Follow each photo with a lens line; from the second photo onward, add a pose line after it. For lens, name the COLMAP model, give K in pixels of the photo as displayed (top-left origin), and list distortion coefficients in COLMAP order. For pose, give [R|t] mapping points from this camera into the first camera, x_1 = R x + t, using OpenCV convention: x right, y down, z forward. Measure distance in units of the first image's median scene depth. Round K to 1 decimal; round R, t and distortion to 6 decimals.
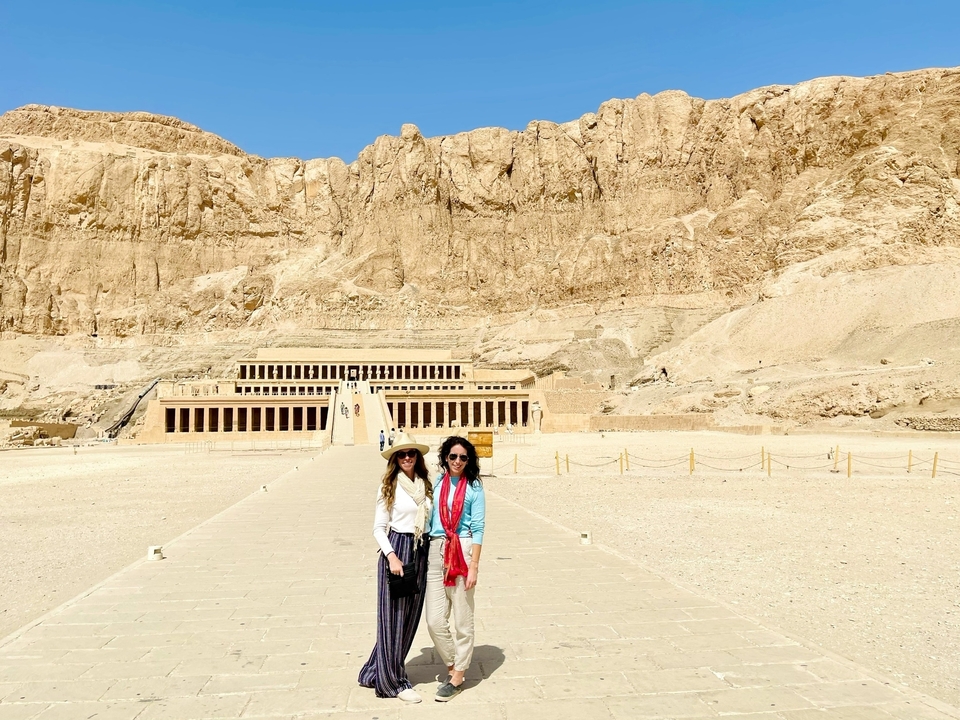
lens RADIAL K [[750.8, 0, 488.2], [0, 750.8, 366.9], [0, 0, 1]] dist [0.010915, -0.009257]
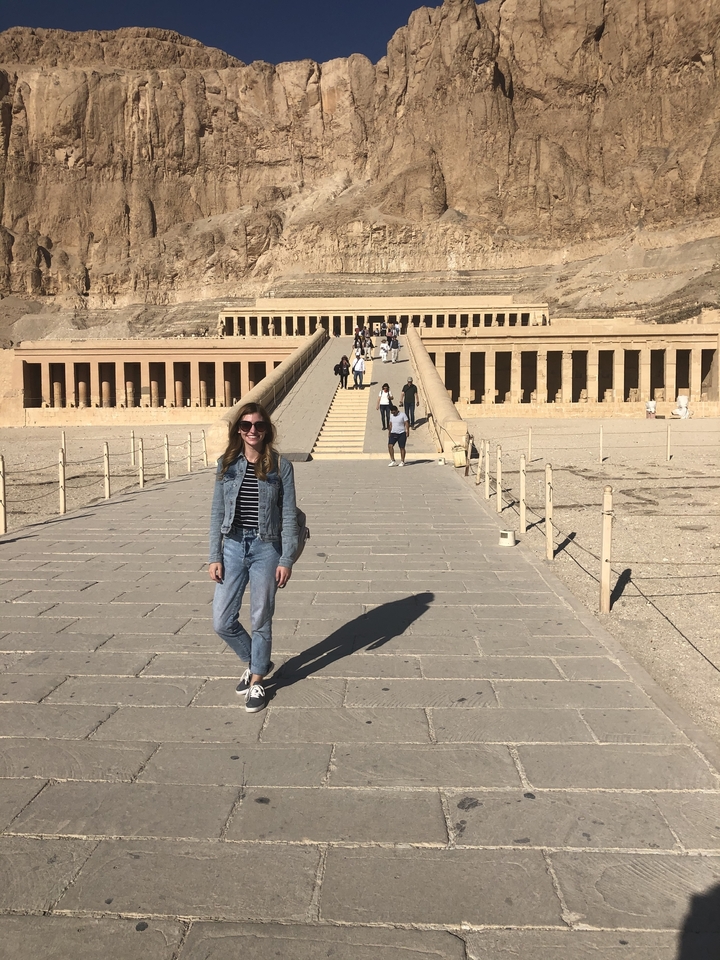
lens RADIAL K [[750.8, 0, 364.2], [0, 750.8, 486.3], [0, 0, 1]] dist [0.010915, -0.009257]
pose [[0.977965, 0.029576, -0.206664, -0.027746], [0.009729, 0.982382, 0.186631, 0.017270], [0.208543, -0.184529, 0.960447, 0.203393]]
